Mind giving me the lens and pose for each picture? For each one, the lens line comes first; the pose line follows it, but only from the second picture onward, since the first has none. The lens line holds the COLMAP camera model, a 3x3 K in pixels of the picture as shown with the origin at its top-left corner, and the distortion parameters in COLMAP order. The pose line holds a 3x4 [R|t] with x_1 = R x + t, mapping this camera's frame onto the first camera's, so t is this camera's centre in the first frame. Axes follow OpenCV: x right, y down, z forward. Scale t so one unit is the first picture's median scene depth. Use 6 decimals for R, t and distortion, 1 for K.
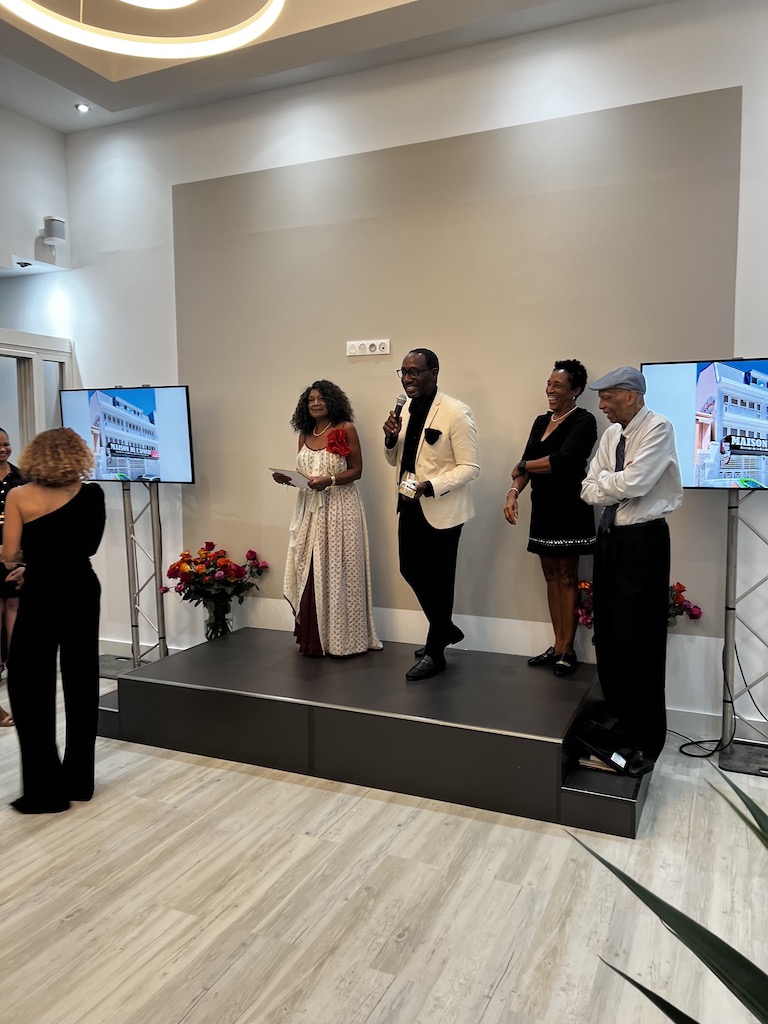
lens RADIAL K [[768.1, 0, 389.4], [0, 768.1, 502.0], [0, 0, 1]] dist [0.050218, -0.041377]
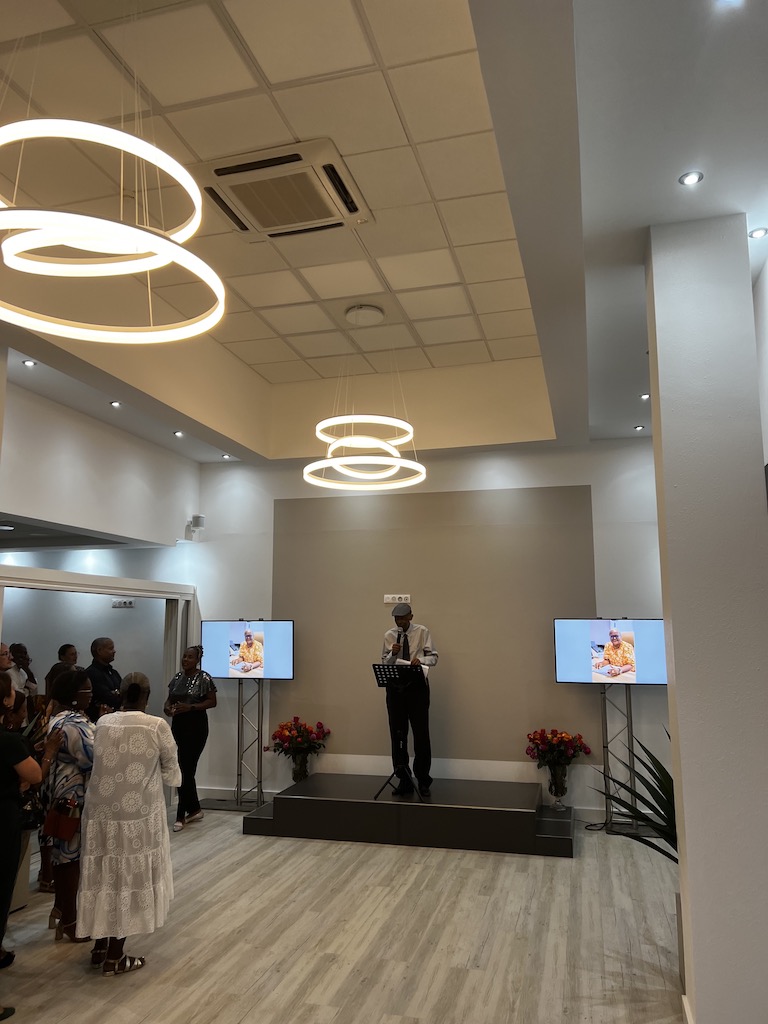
lens RADIAL K [[768.1, 0, 375.1], [0, 768.1, 510.1], [0, 0, 1]] dist [0.050218, -0.041377]
pose [[0.987093, 0.028355, 0.157619, -0.384506], [0.007885, 0.974403, -0.224670, -0.005993], [-0.159955, 0.223013, 0.961603, -0.766530]]
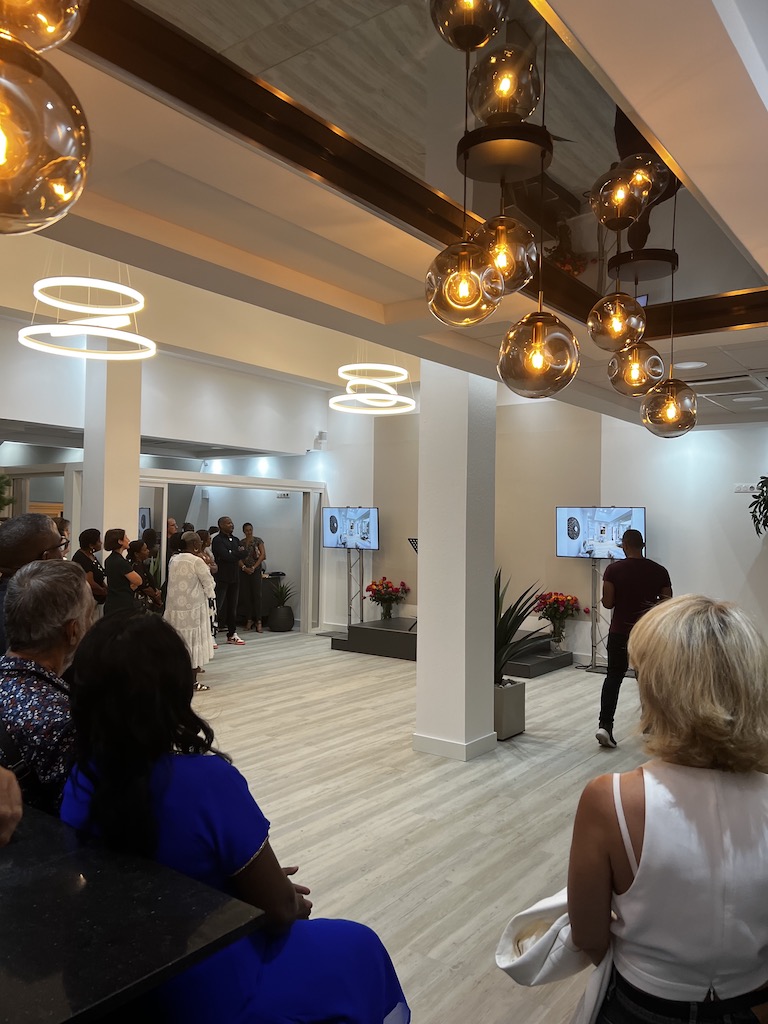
lens RADIAL K [[768.1, 0, 381.4], [0, 768.1, 512.1], [0, 0, 1]] dist [0.050218, -0.041377]
pose [[0.974332, 0.016139, -0.224536, 0.290166], [-0.034456, 0.996366, -0.077900, 0.044235], [0.222462, 0.083637, 0.971347, -1.341216]]
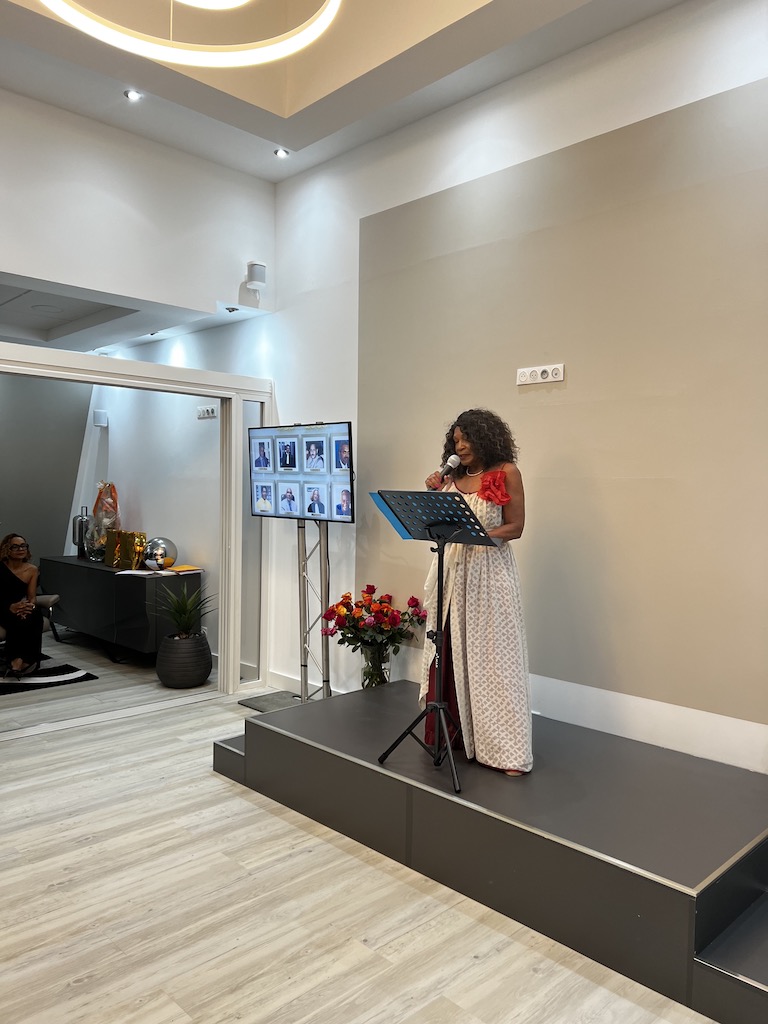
lens RADIAL K [[768.1, 0, 394.7], [0, 768.1, 515.3], [0, 0, 1]] dist [0.050218, -0.041377]
pose [[0.932381, 0.032911, -0.359976, 0.149128], [-0.047648, 0.998347, -0.032141, -0.005655], [0.358323, 0.047120, 0.932408, 0.142910]]
